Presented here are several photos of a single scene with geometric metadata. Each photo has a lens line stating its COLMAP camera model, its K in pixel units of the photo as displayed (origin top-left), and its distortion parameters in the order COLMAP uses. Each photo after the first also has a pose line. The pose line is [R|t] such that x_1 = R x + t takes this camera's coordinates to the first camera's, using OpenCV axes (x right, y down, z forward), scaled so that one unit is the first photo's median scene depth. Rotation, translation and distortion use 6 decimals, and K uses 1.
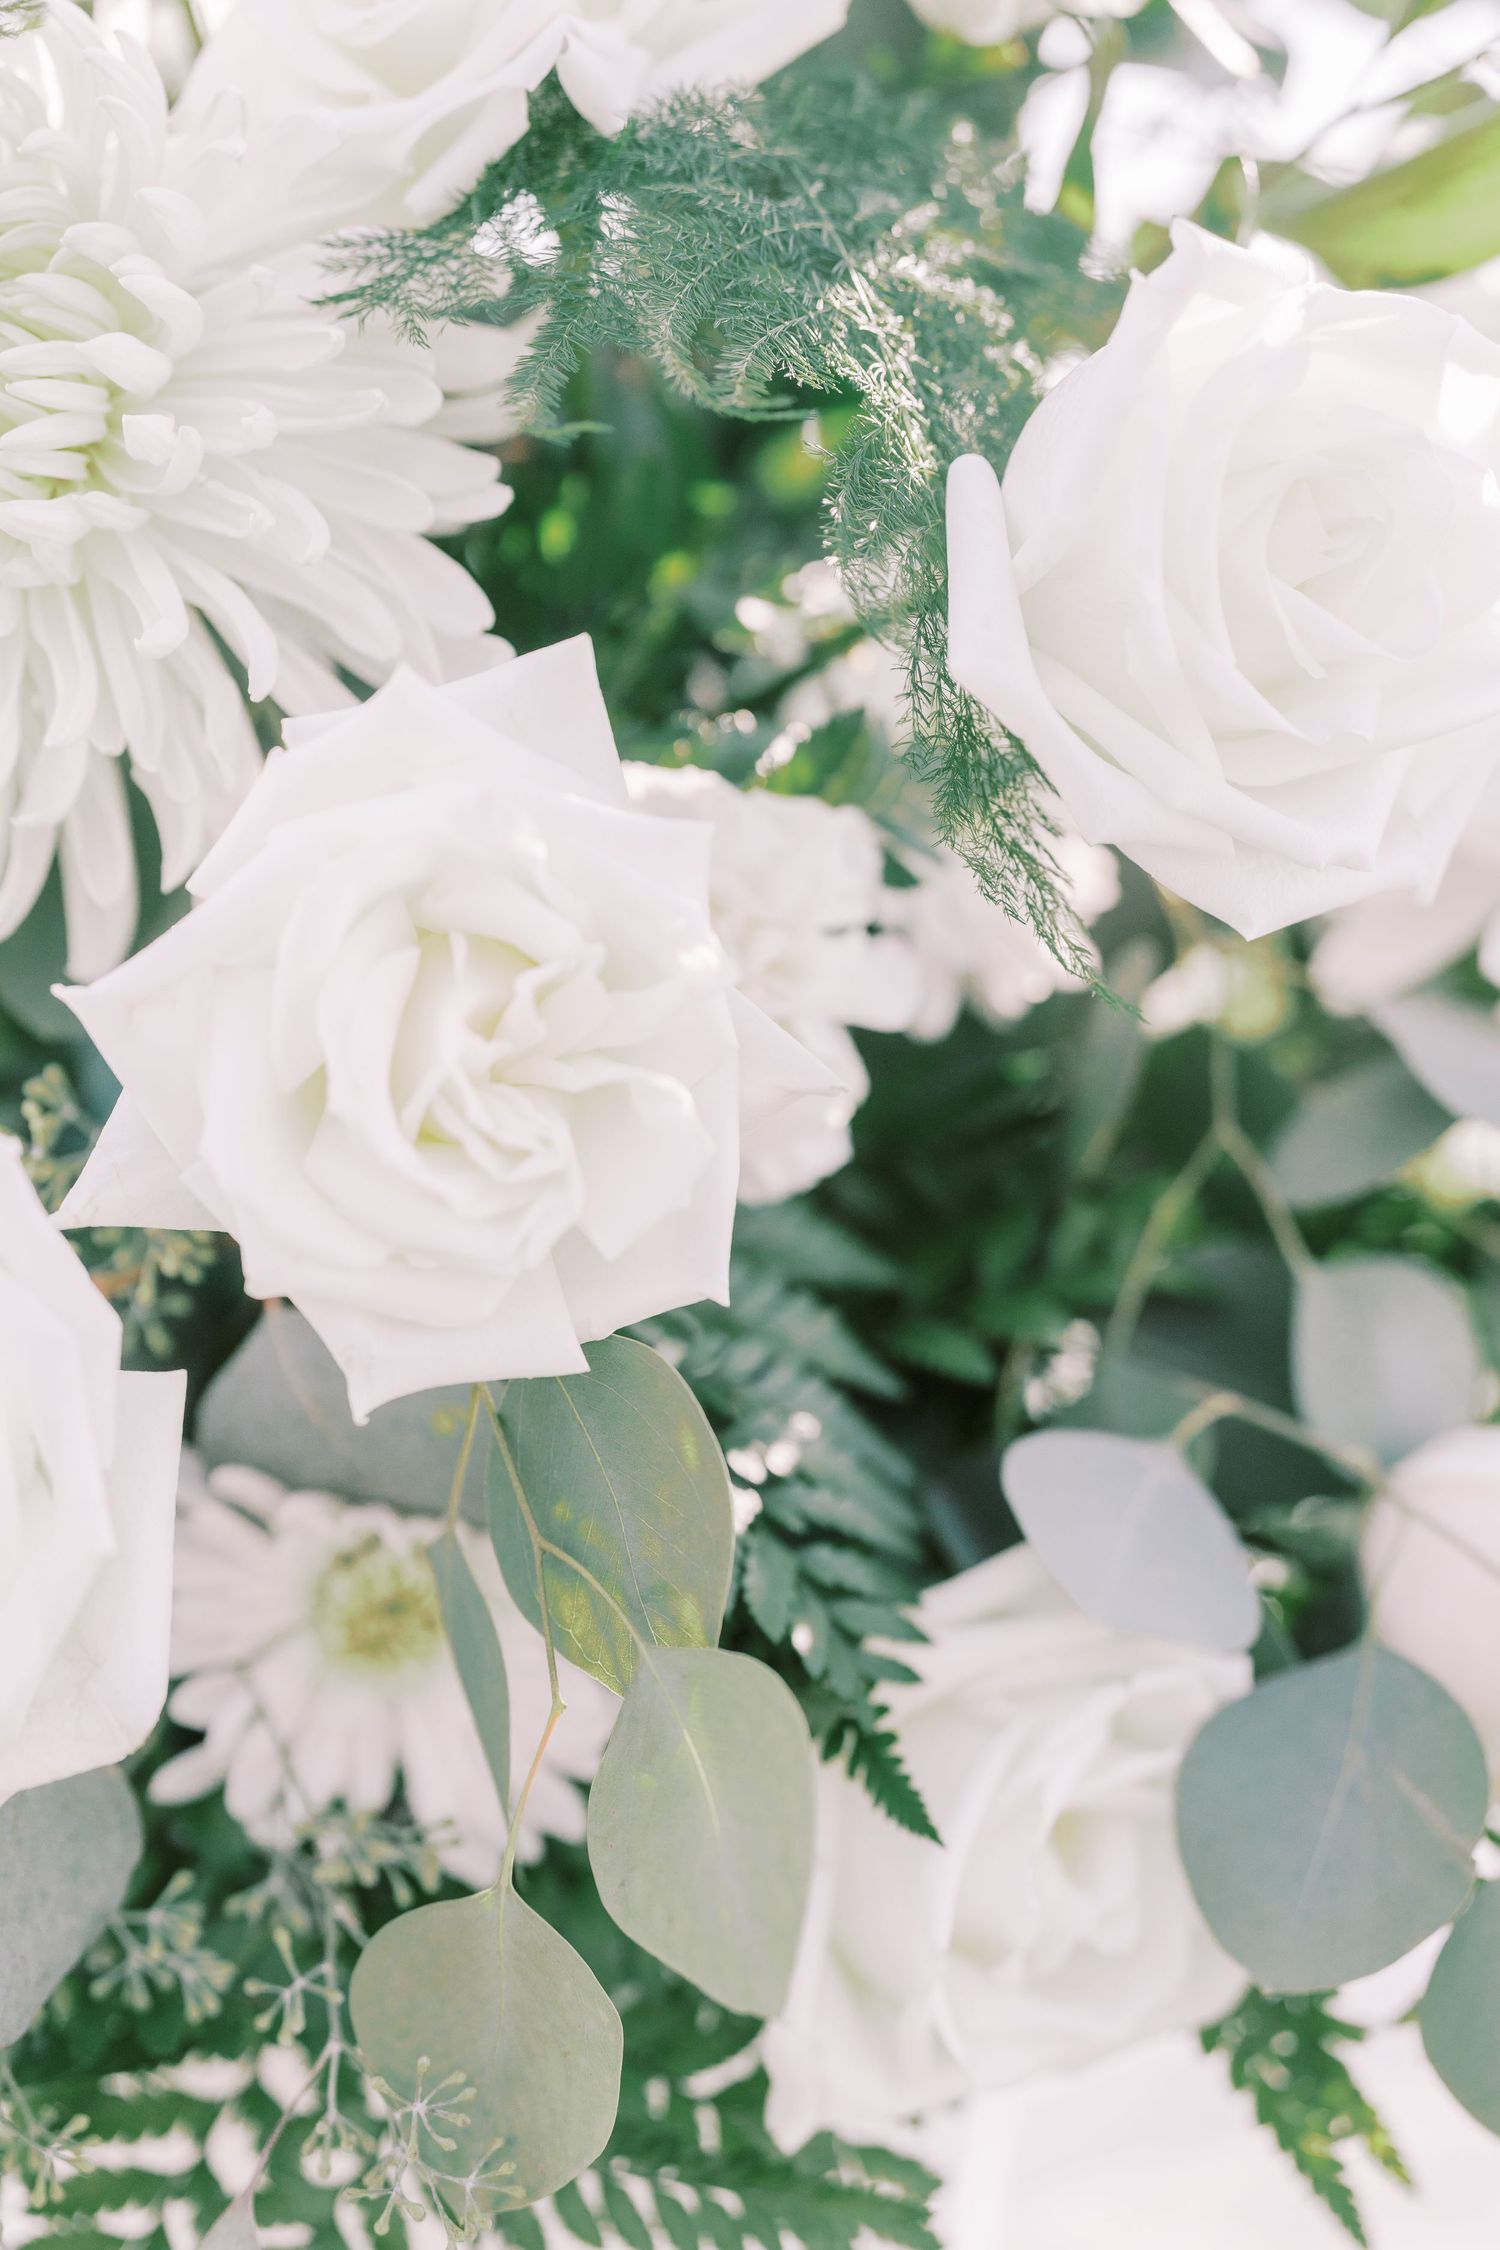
lens RADIAL K [[3341.4, 0, 740.0], [0, 3341.4, 1116.5], [0, 0, 1]] dist [-0.004489, 0.000000]
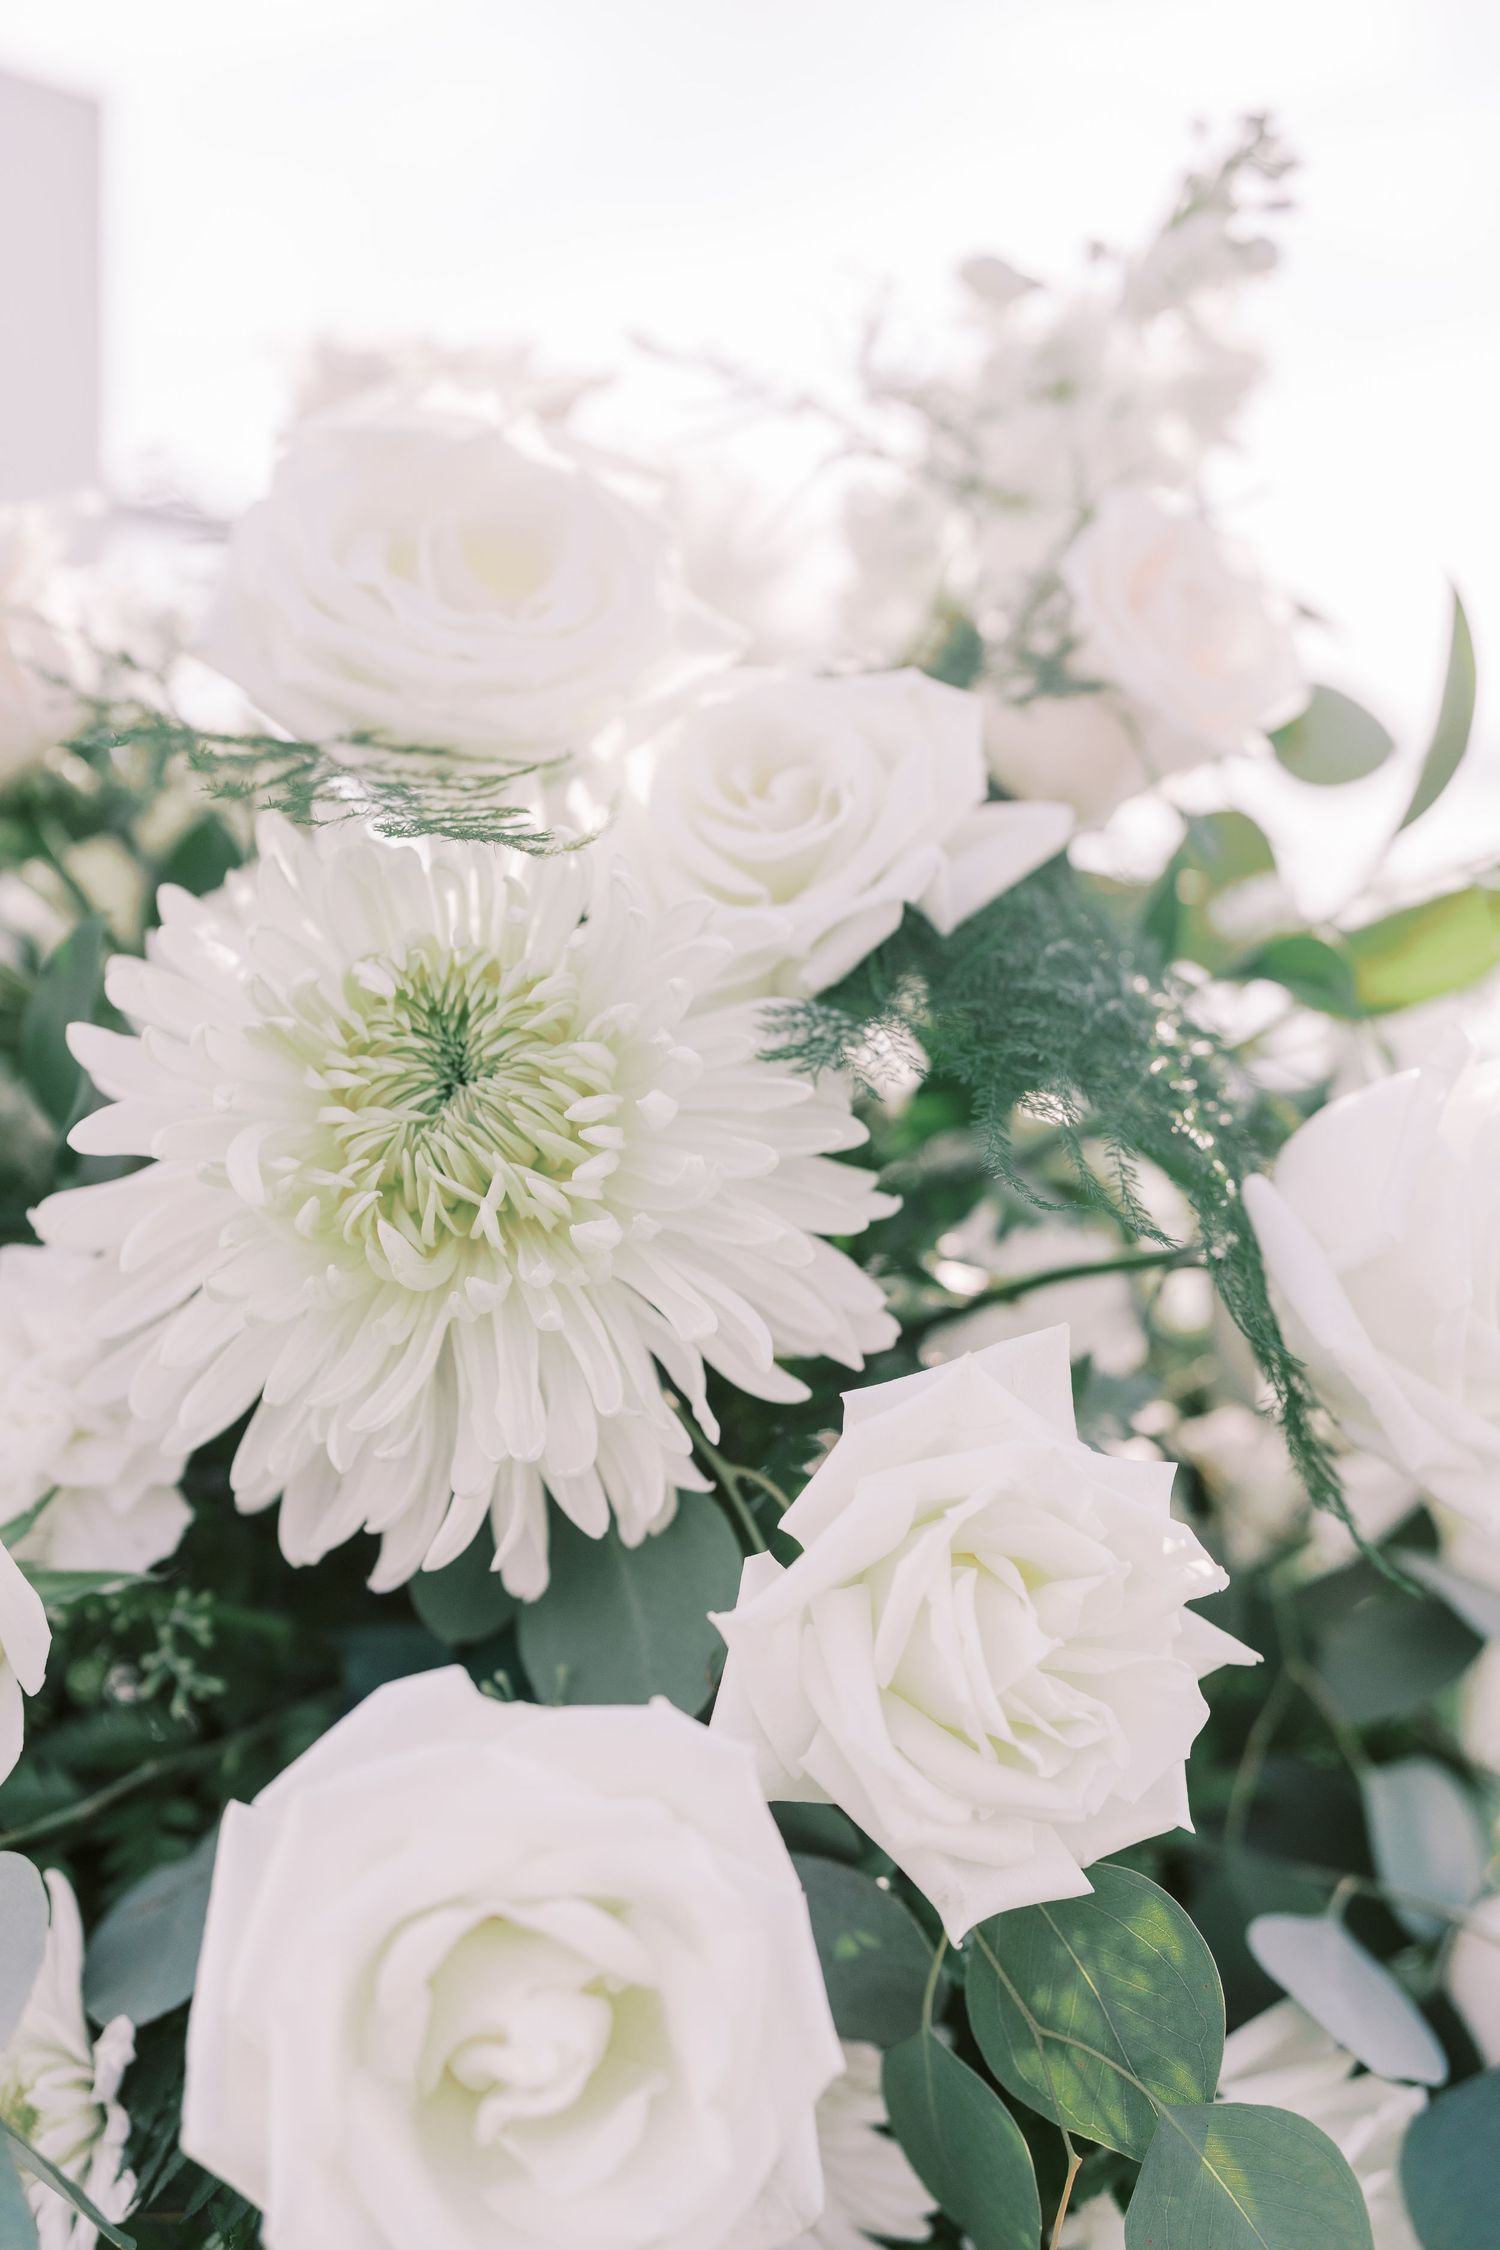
lens RADIAL K [[3341.4, 0, 763.5], [0, 3341.4, 1129.7], [0, 0, 1]] dist [-0.004489, 0.000000]
pose [[0.956125, -0.007658, 0.292859, -0.497801], [0.049572, 0.989472, -0.135970, -0.041980], [-0.288734, 0.144522, 0.946439, -0.208080]]
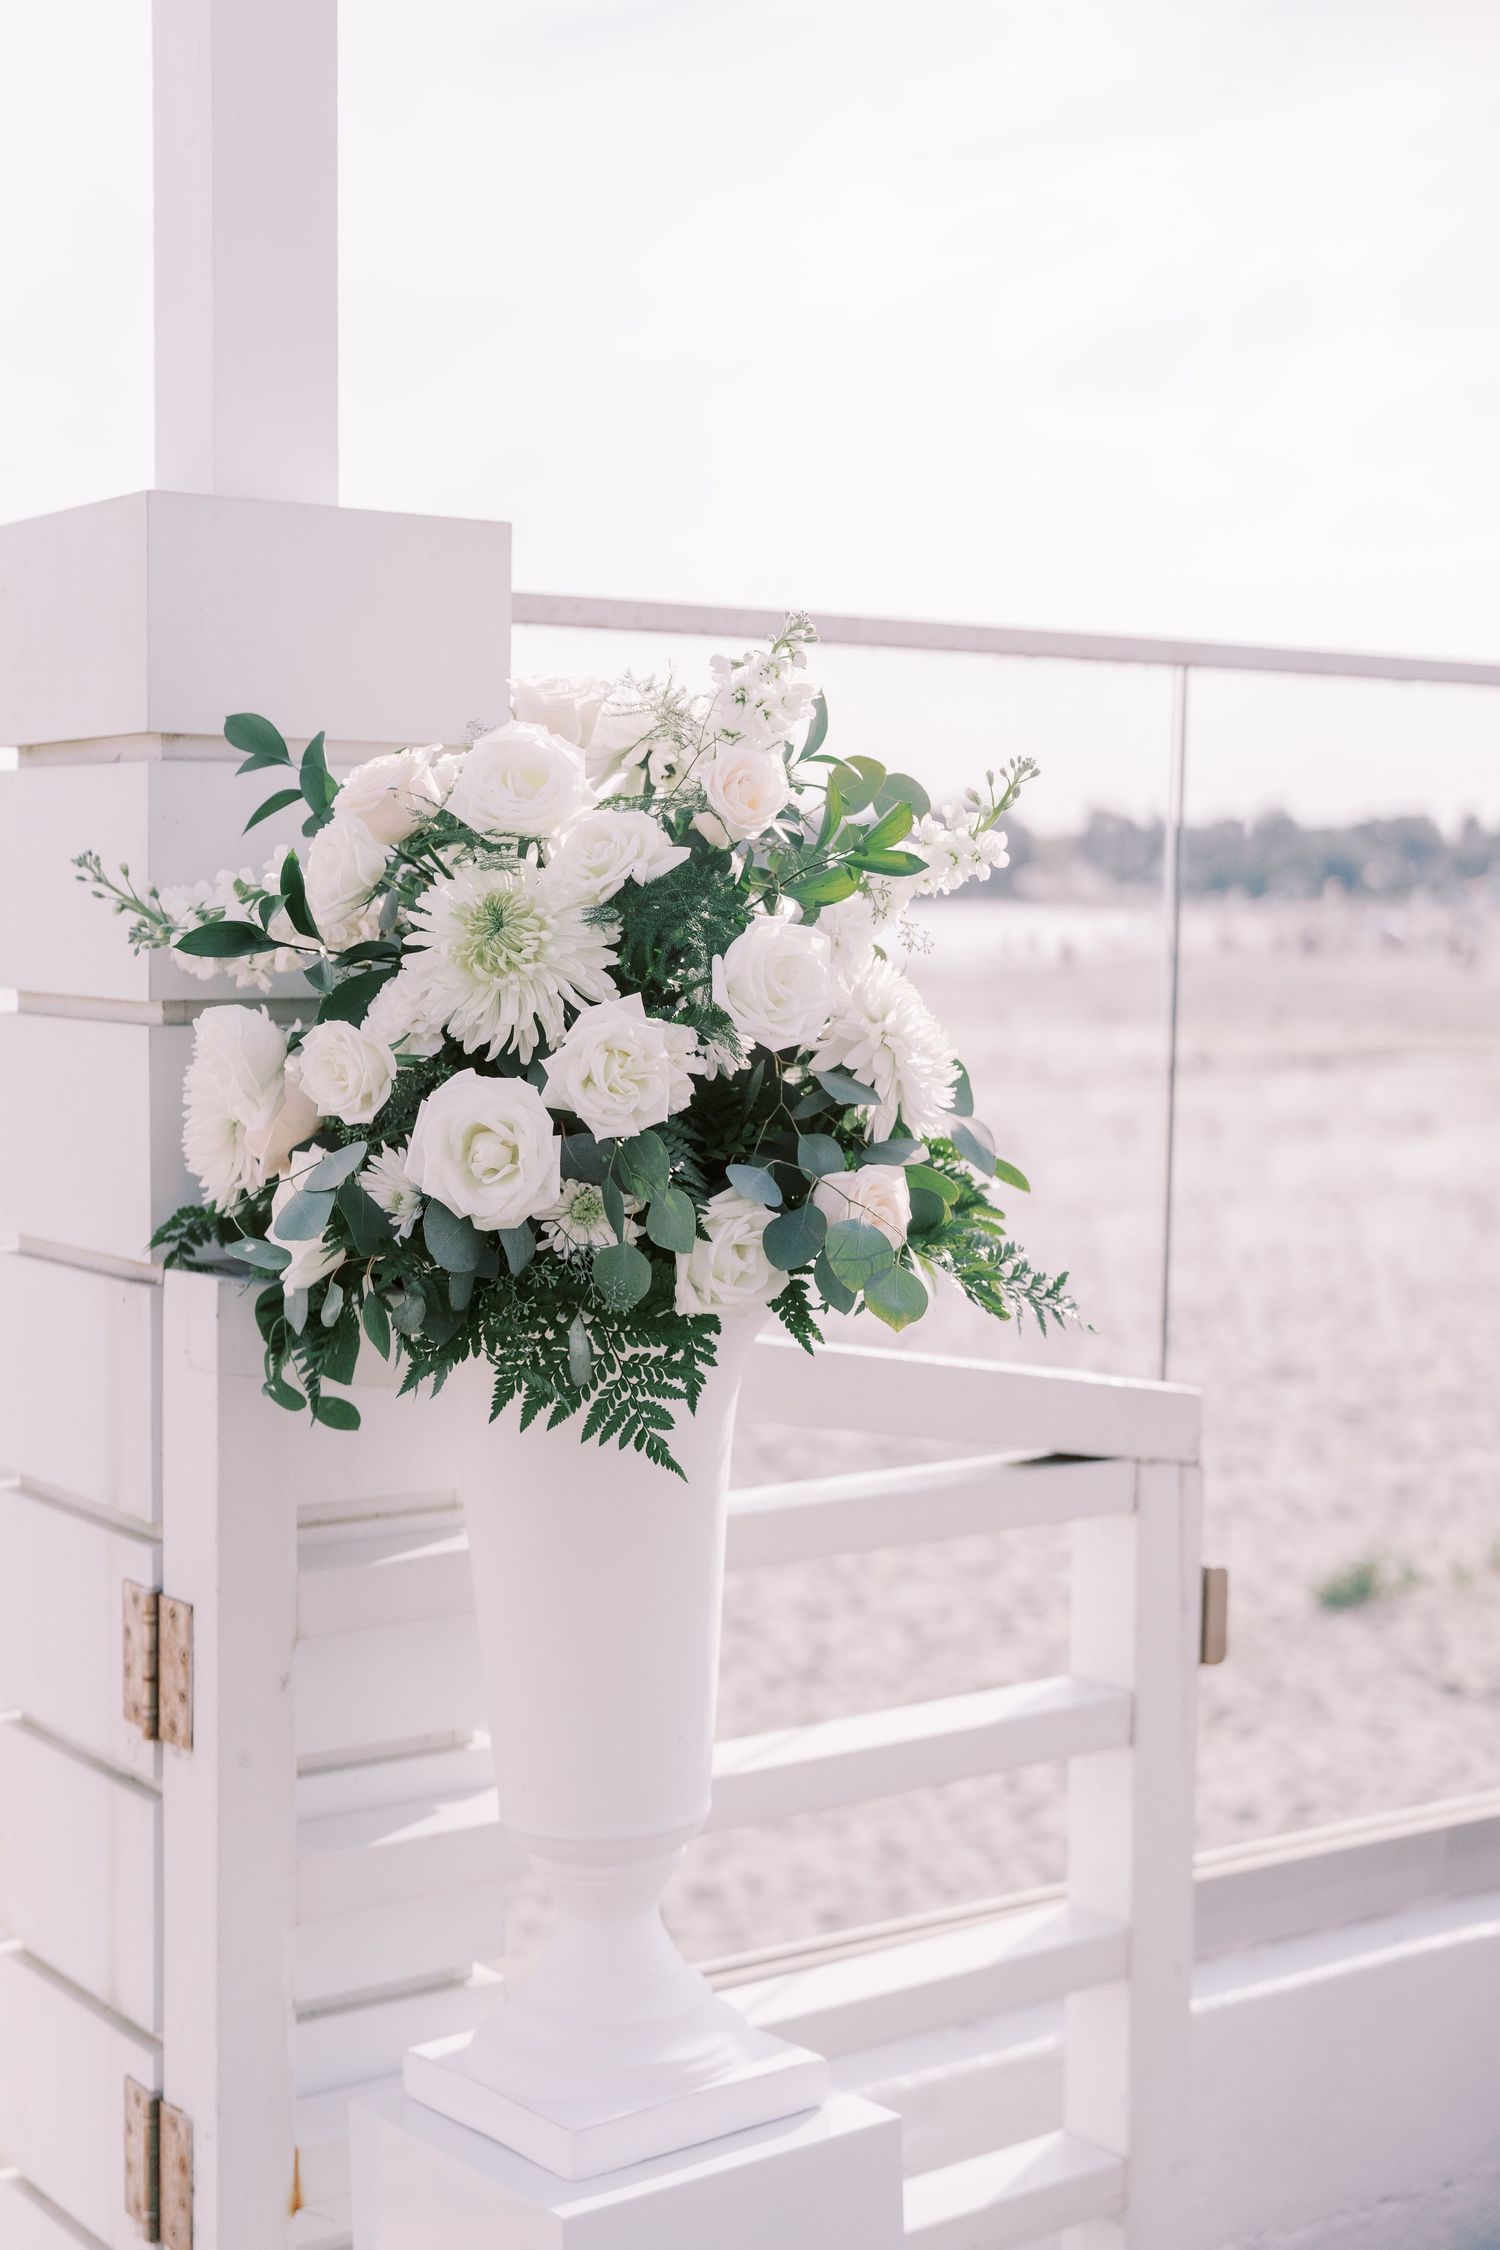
lens RADIAL K [[3341.4, 0, 747.5], [0, 3341.4, 1120.6], [0, 0, 1]] dist [-0.004489, 0.000000]
pose [[0.999021, -0.001383, 0.044208, -0.099333], [0.004373, 0.997702, -0.067609, 0.368101], [-0.044013, 0.067737, 0.996732, -3.780844]]
